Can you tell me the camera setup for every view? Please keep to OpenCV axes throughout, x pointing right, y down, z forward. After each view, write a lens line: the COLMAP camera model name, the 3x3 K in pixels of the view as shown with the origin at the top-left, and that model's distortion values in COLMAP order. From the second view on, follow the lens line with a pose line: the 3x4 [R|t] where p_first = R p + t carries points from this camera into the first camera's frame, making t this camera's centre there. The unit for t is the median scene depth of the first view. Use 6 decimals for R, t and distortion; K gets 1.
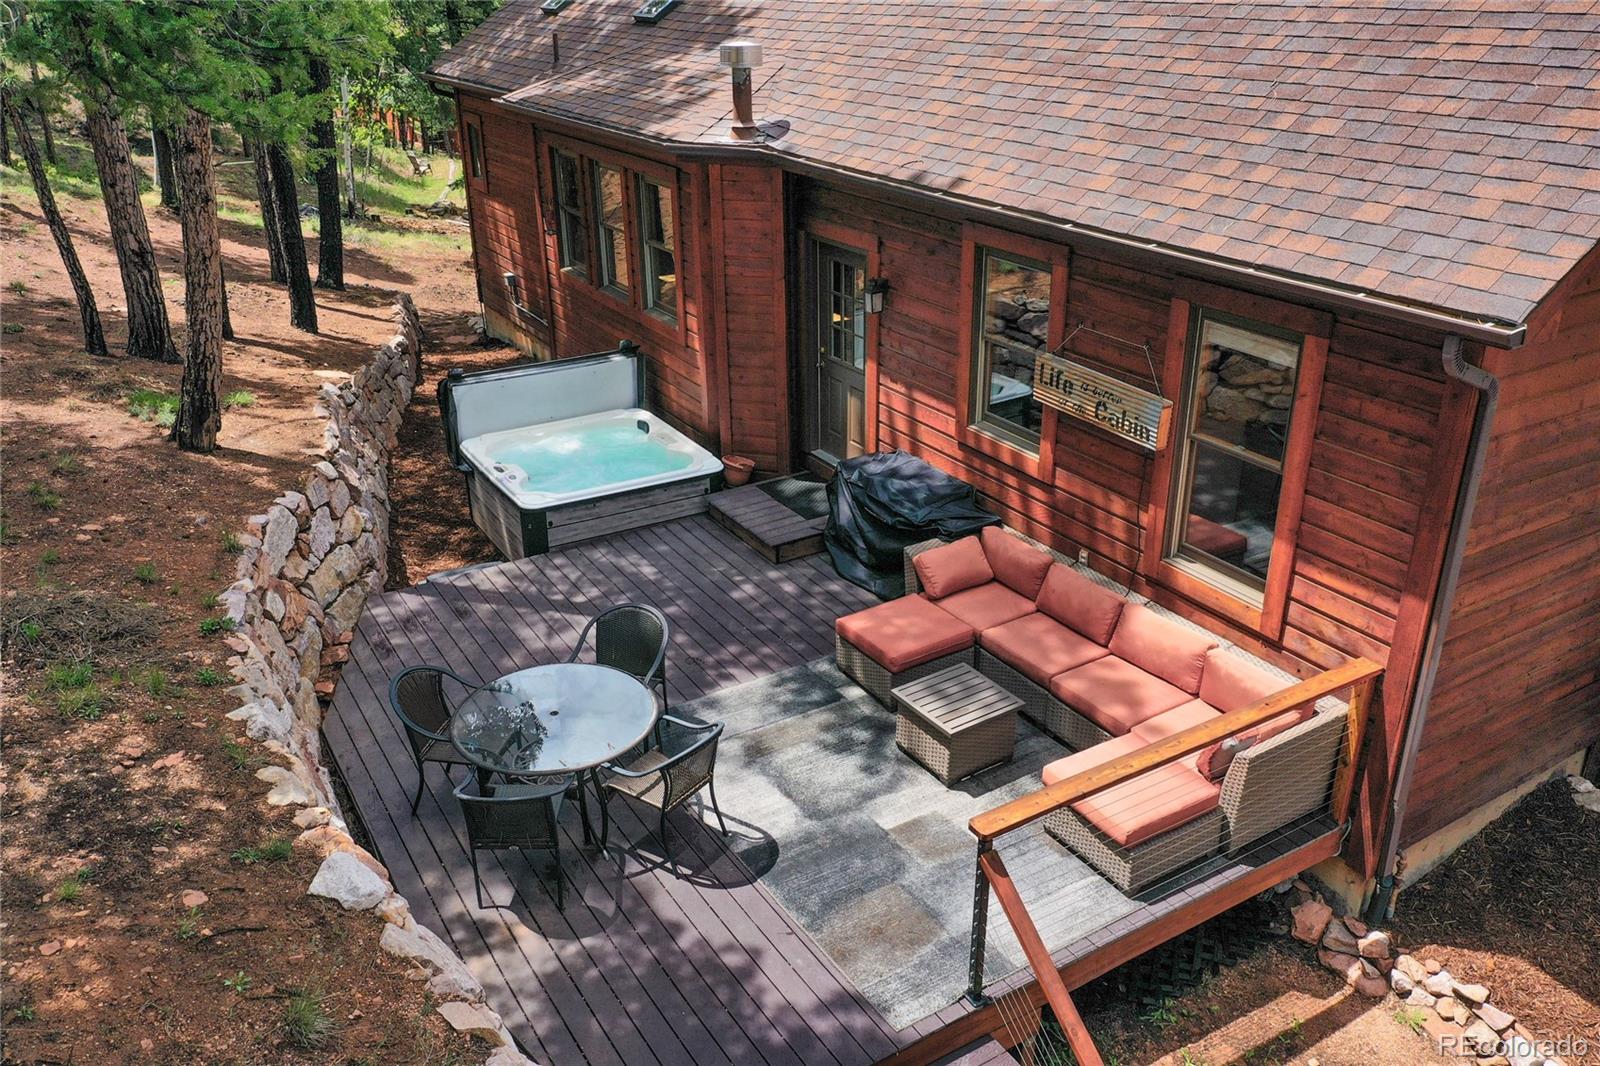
lens RADIAL K [[1283.1, 0, 800.0], [0, 1283.1, 533.0], [0, 0, 1]] dist [0.006648, -0.004244]
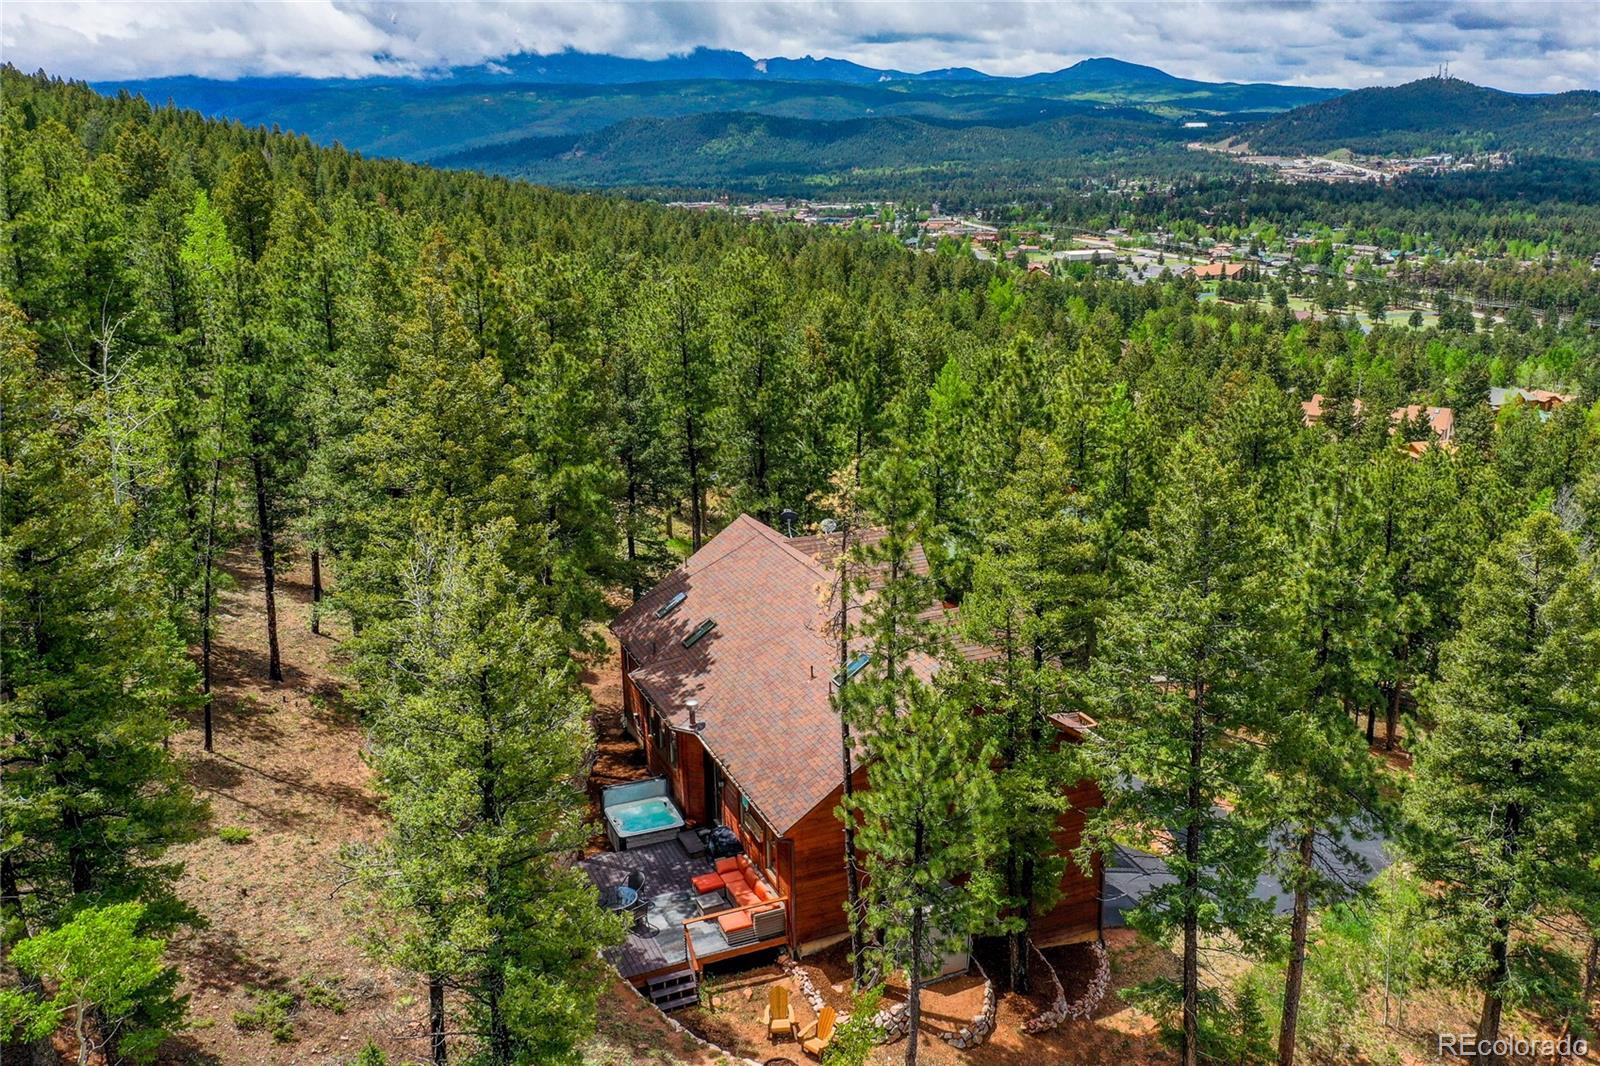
lens RADIAL K [[1283.1, 0, 800.0], [0, 1283.1, 533.0], [0, 0, 1]] dist [0.006648, -0.004244]
pose [[0.989687, 0.031977, -0.139630, 0.855013], [-0.056909, 0.982309, -0.178408, -0.279451], [0.131455, 0.184514, 0.973999, -2.879912]]
